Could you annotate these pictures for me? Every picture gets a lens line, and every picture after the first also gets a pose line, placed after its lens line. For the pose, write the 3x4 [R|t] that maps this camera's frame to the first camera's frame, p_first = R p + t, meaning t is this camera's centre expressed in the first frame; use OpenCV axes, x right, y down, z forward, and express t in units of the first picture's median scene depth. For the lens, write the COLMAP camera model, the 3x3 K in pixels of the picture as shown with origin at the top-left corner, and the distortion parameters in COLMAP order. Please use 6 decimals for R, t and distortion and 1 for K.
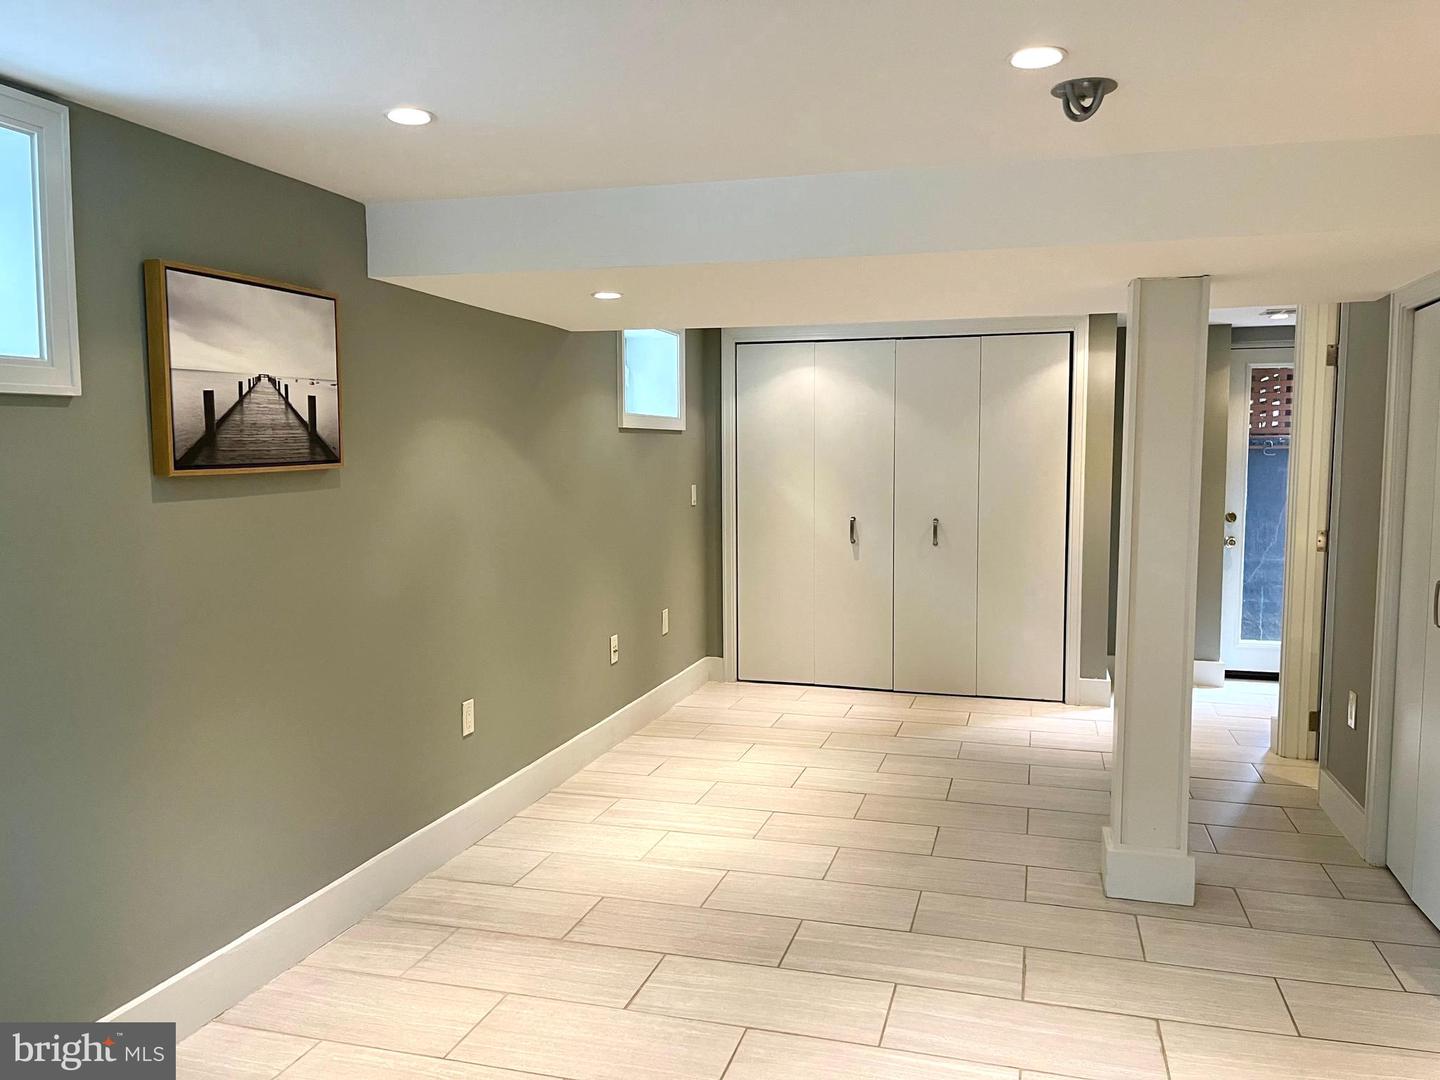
lens RADIAL K [[1085.5, 0, 730.4], [0, 1085.5, 546.2], [0, 0, 1]] dist [0.067598, -0.087000]
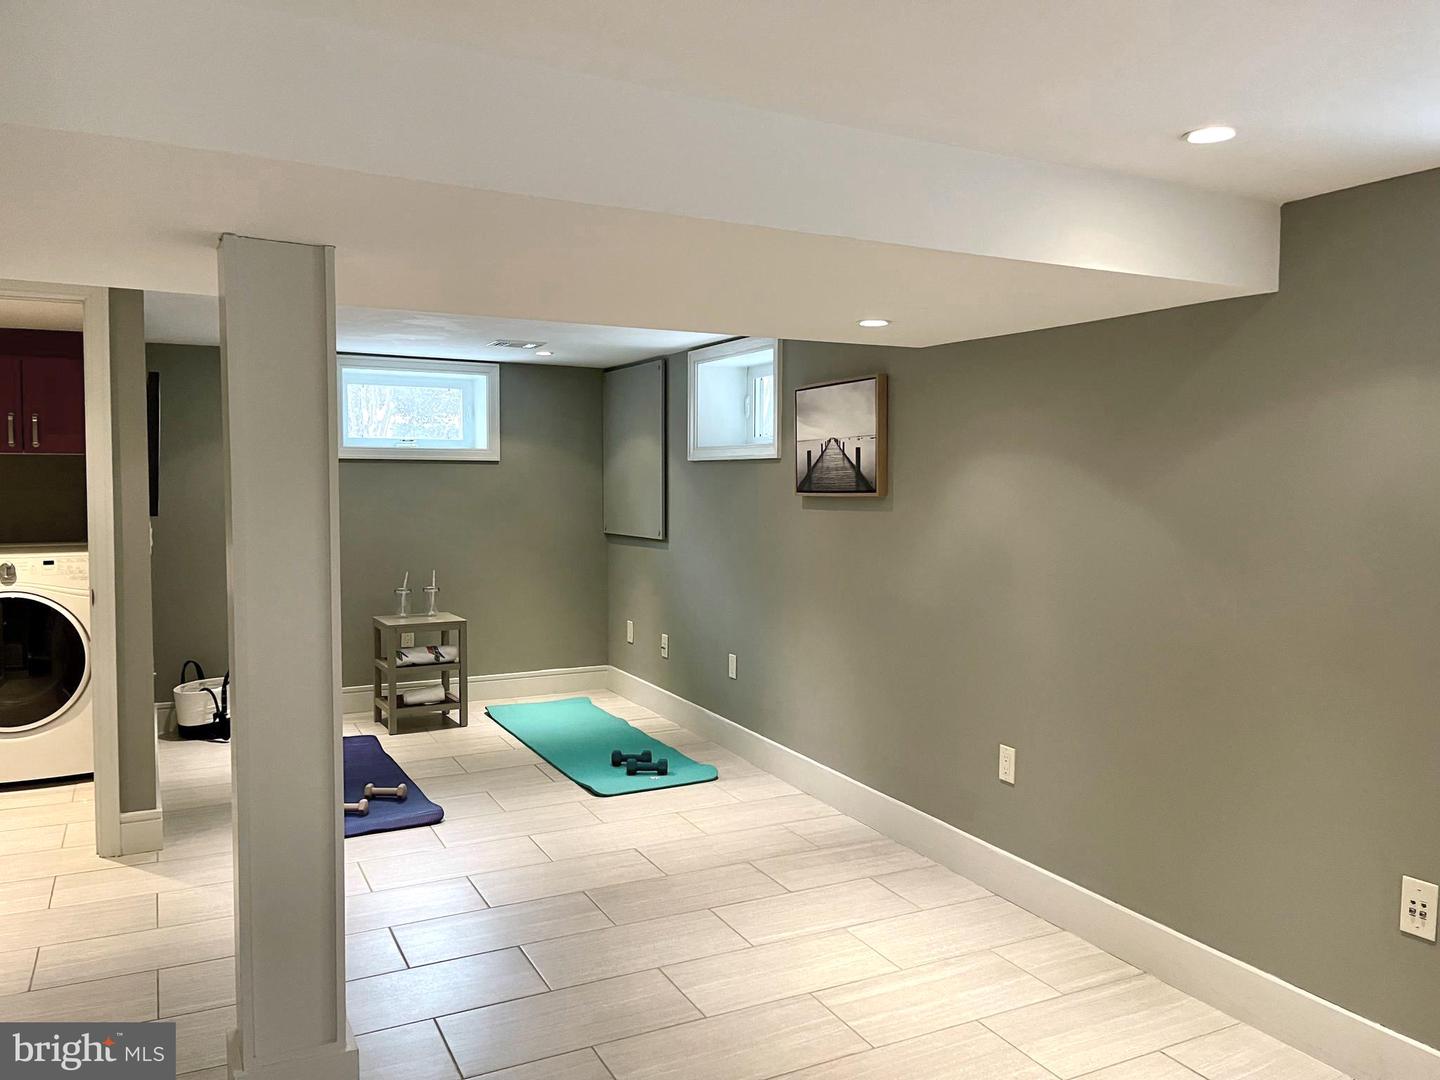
lens RADIAL K [[1085.5, 0, 733.9], [0, 1085.5, 540.0], [0, 0, 1]] dist [0.067598, -0.087000]
pose [[-0.725825, 0.038799, -0.686784, 0.783158], [-0.065178, 0.990037, 0.124814, -0.190083], [0.684785, 0.135356, -0.716065, 2.003375]]
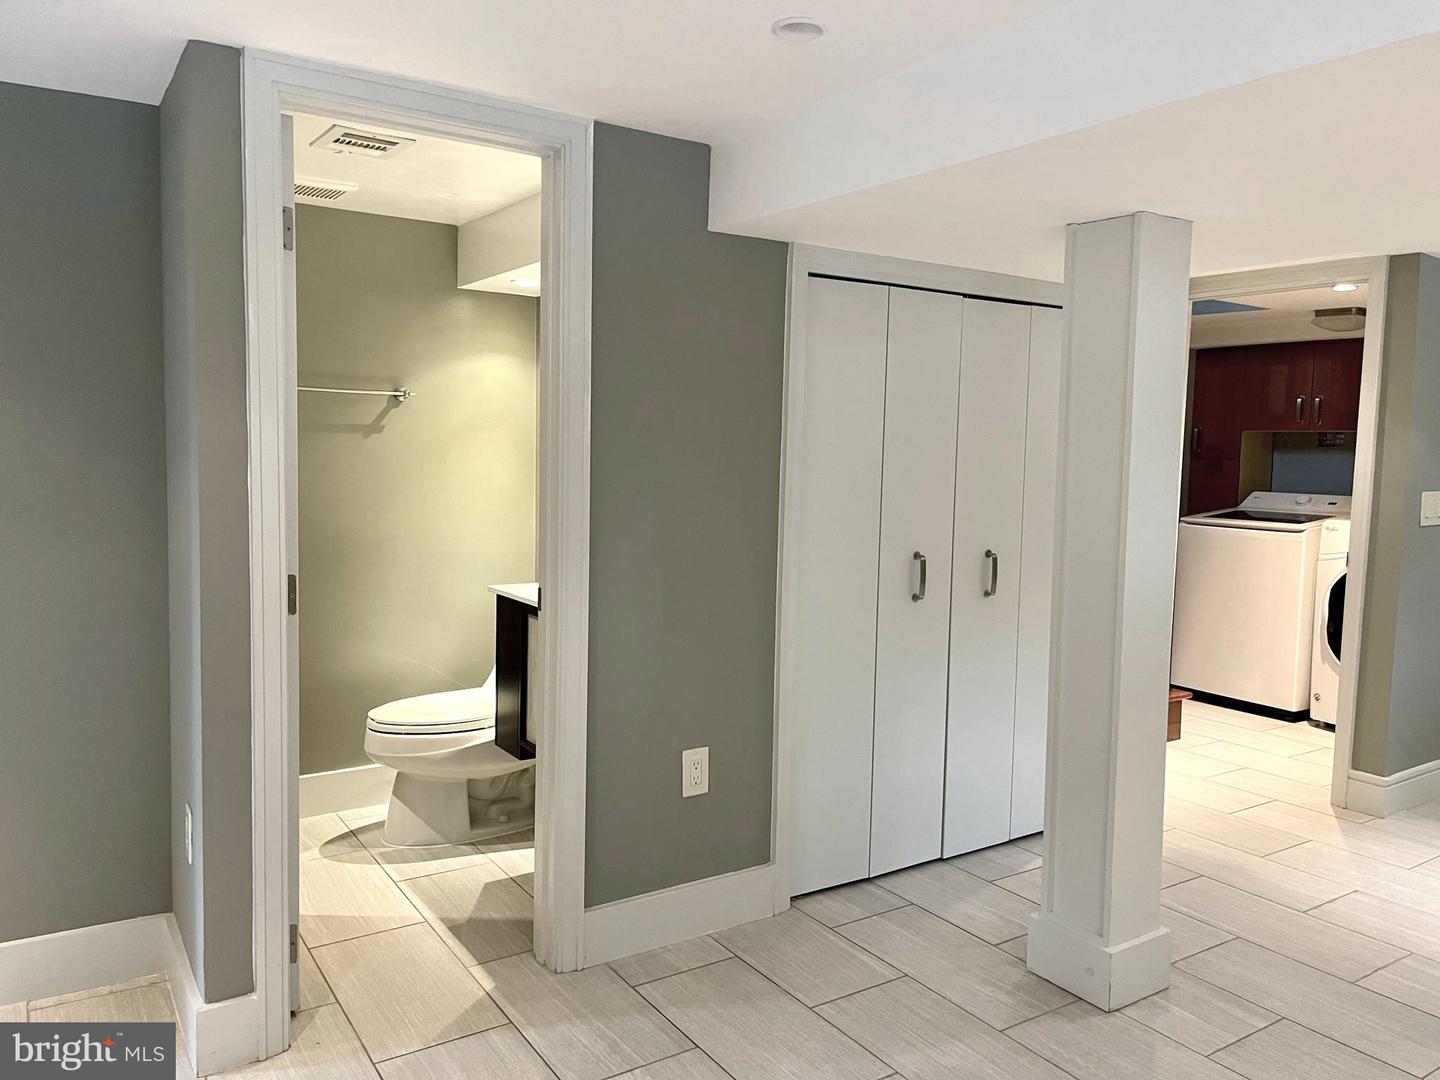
lens RADIAL K [[1085.5, 0, 732.3], [0, 1085.5, 538.4], [0, 0, 1]] dist [0.067598, -0.087000]
pose [[-0.755854, -0.069228, 0.651070, 0.095051], [0.035949, 0.988507, 0.146842, -0.167211], [-0.653752, 0.134396, -0.744678, 2.097403]]
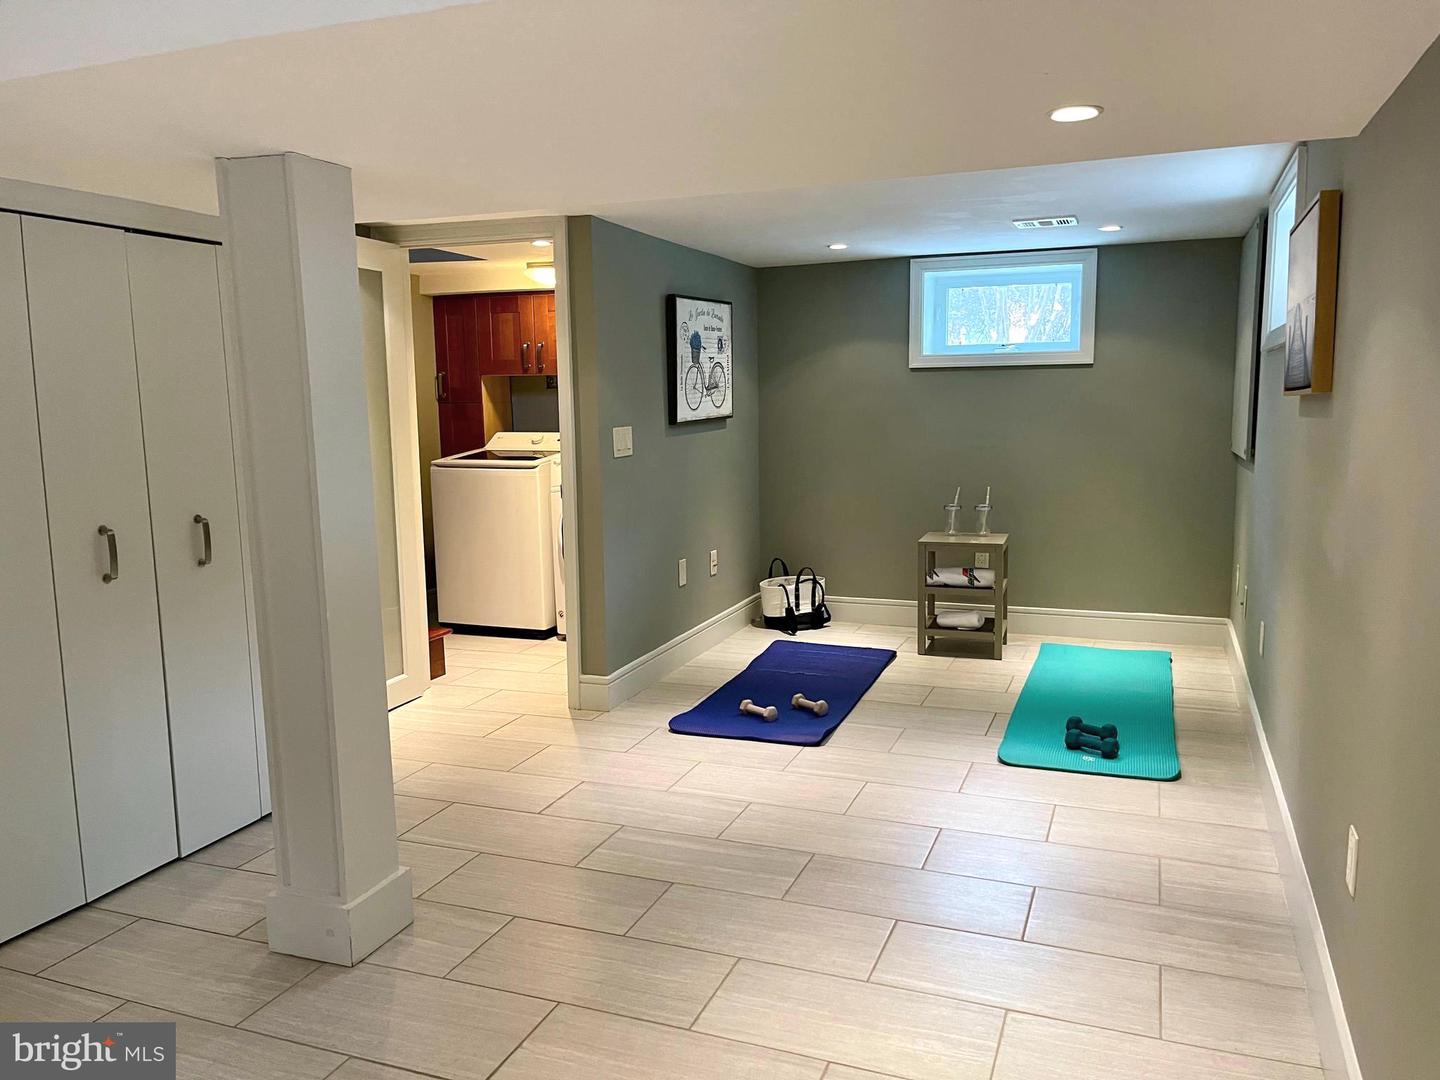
lens RADIAL K [[1085.5, 0, 734.0], [0, 1085.5, 541.6], [0, 0, 1]] dist [0.067598, -0.087000]
pose [[-0.995813, 0.004095, 0.091322, 0.022802], [0.024044, 0.975554, 0.218439, -0.170041], [-0.088195, 0.219720, -0.971568, 2.046813]]
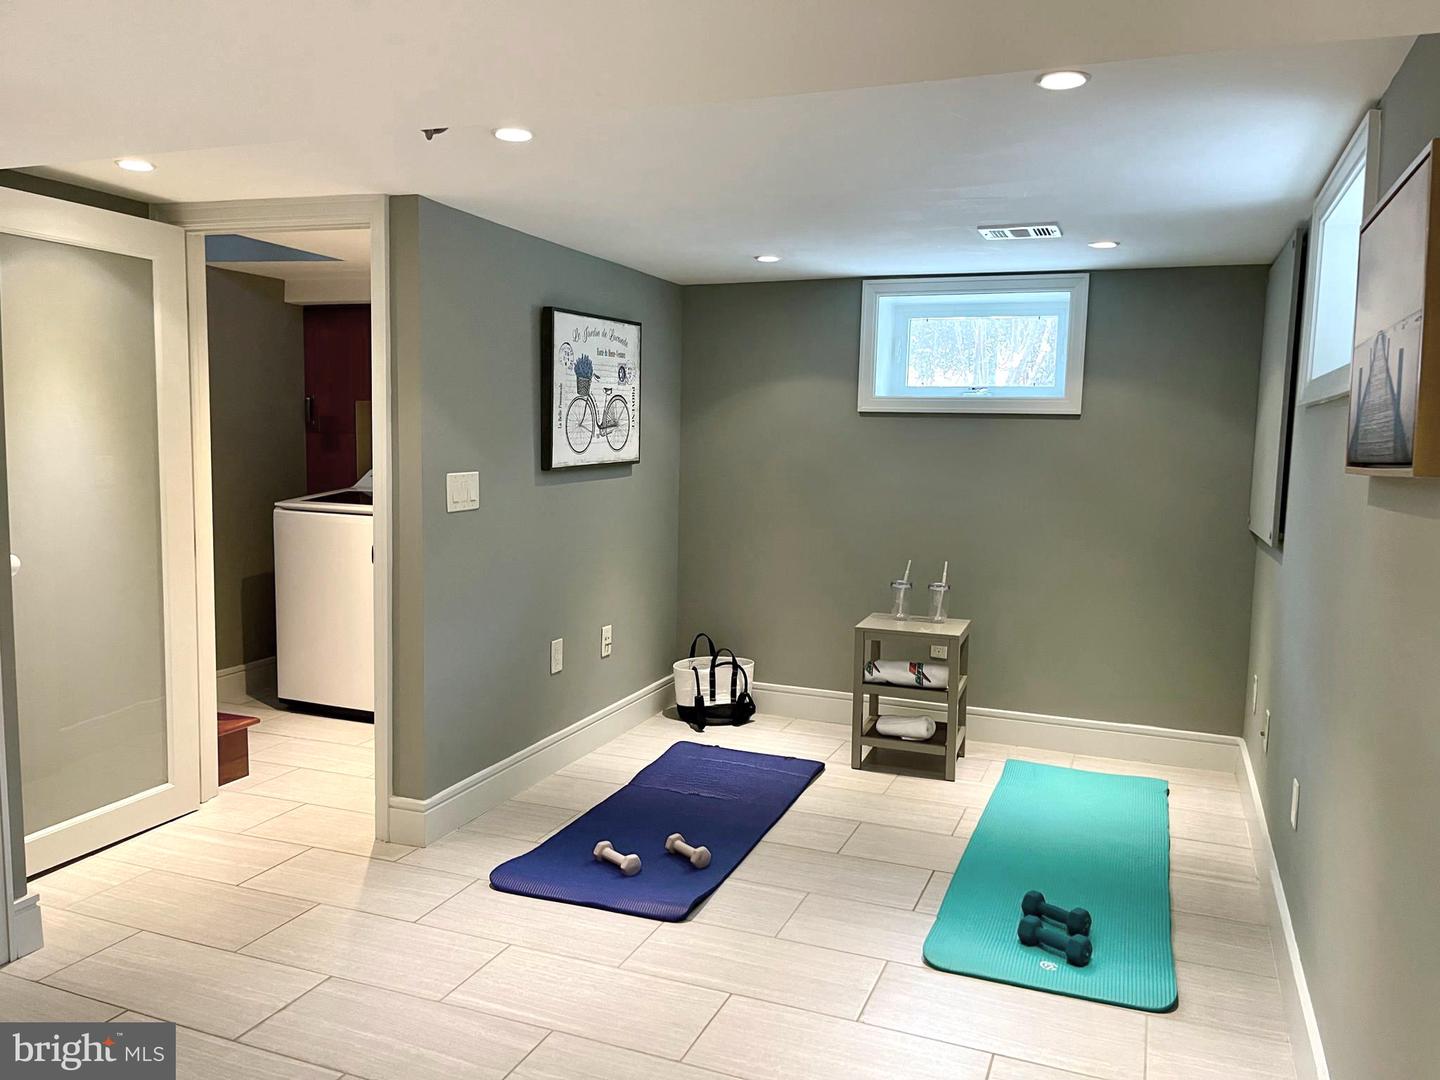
lens RADIAL K [[1085.5, 0, 730.9], [0, 1085.5, 543.3], [0, 0, 1]] dist [0.067598, -0.087000]
pose [[-0.994992, -0.029964, 0.095361, -0.093536], [-0.011678, 0.982325, 0.186820, -0.143872], [-0.099273, 0.184770, -0.977755, 1.649892]]
